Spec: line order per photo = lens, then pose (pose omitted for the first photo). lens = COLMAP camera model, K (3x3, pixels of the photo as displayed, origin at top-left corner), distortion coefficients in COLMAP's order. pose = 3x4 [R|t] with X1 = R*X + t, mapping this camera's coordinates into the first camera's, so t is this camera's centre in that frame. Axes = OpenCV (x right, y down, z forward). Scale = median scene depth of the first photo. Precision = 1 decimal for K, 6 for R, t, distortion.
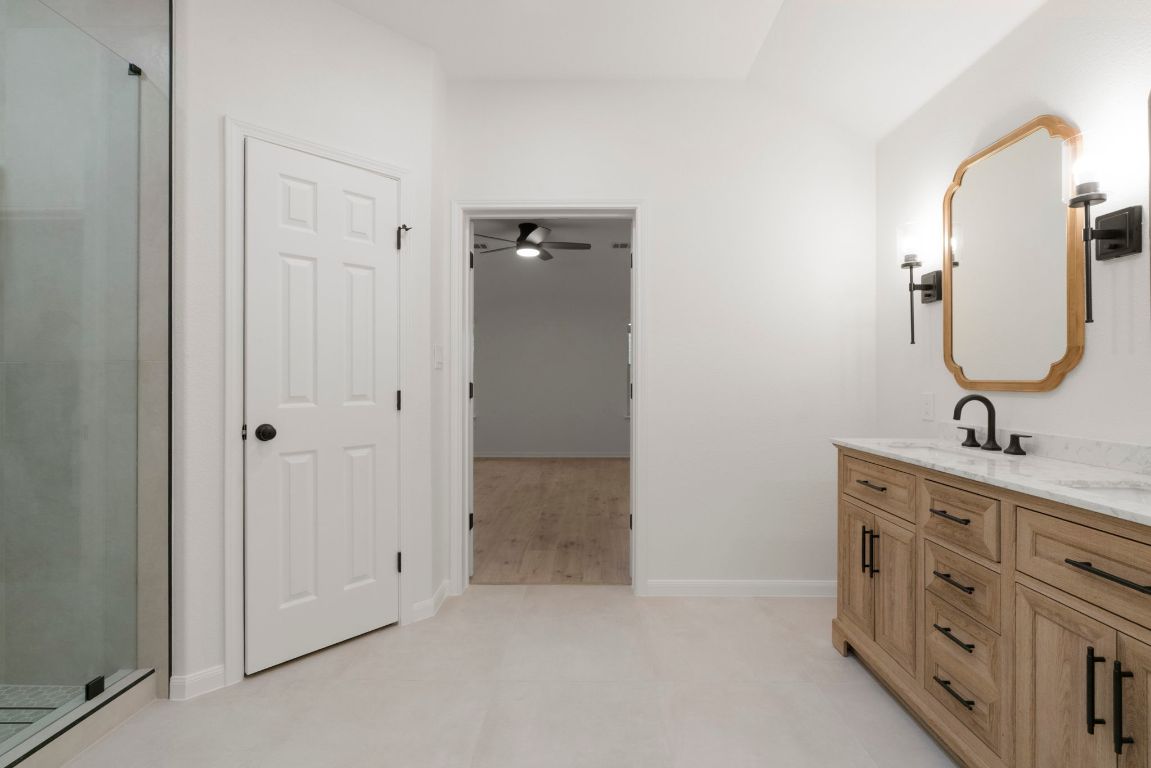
lens RADIAL K [[519.8, 0, 575.5], [0, 519.8, 384.0], [0, 0, 1]] dist [-0.015770, 0.008602]
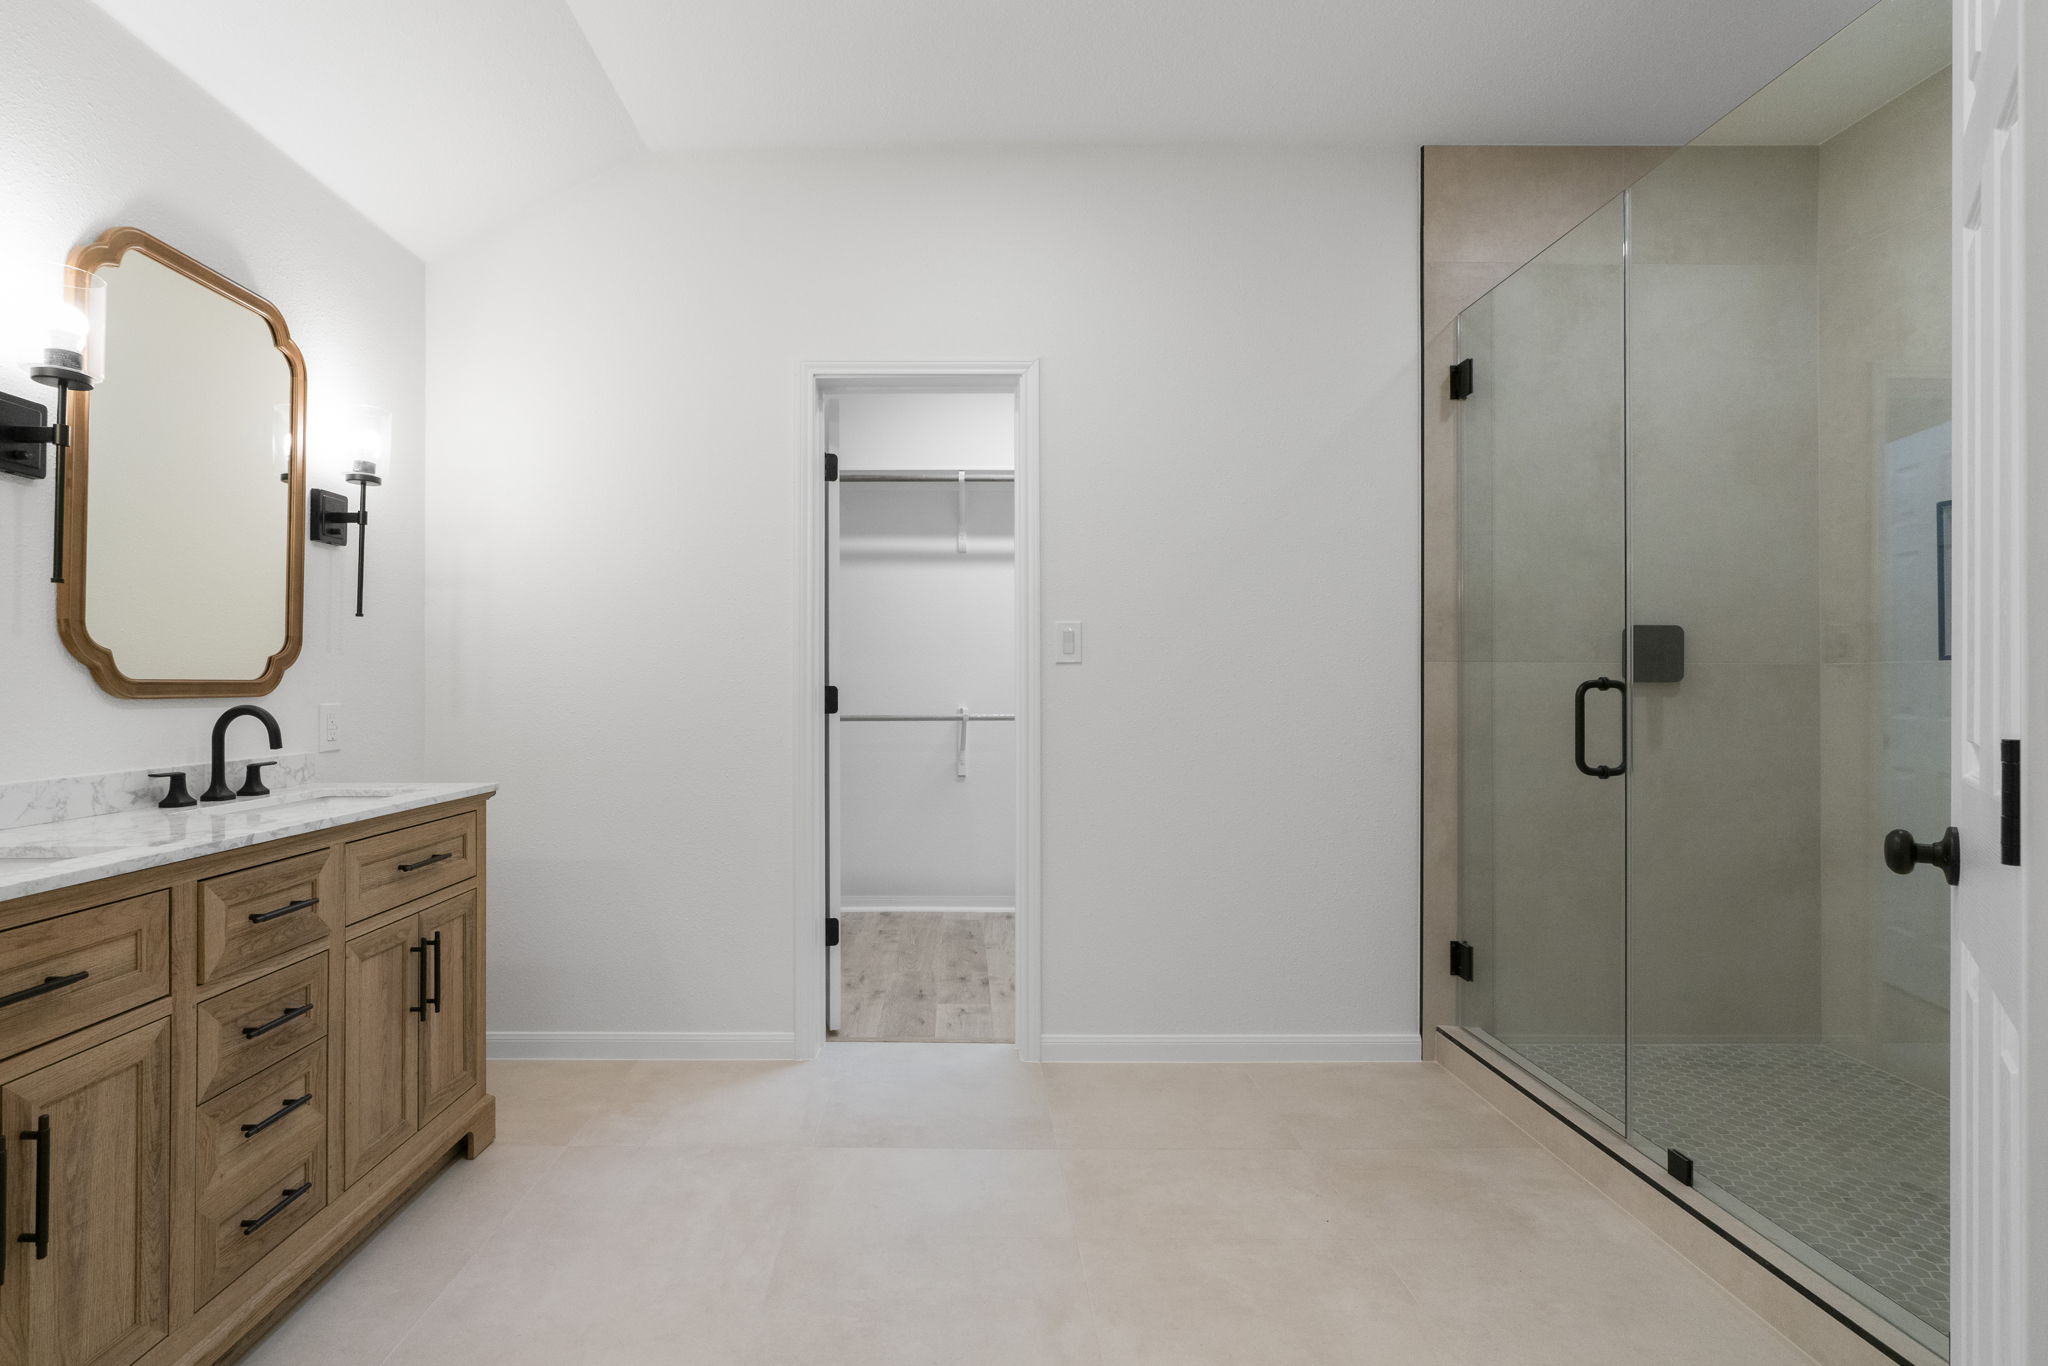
lens RADIAL K [[924.9, 0, 1024.0], [0, 924.9, 683.0], [0, 0, 1]] dist [-0.015770, 0.008602]
pose [[-0.995854, -0.001177, -0.090963, -0.023662], [-0.001917, 0.999966, 0.008045, -0.013970], [0.090950, 0.008186, -0.995822, 2.110038]]
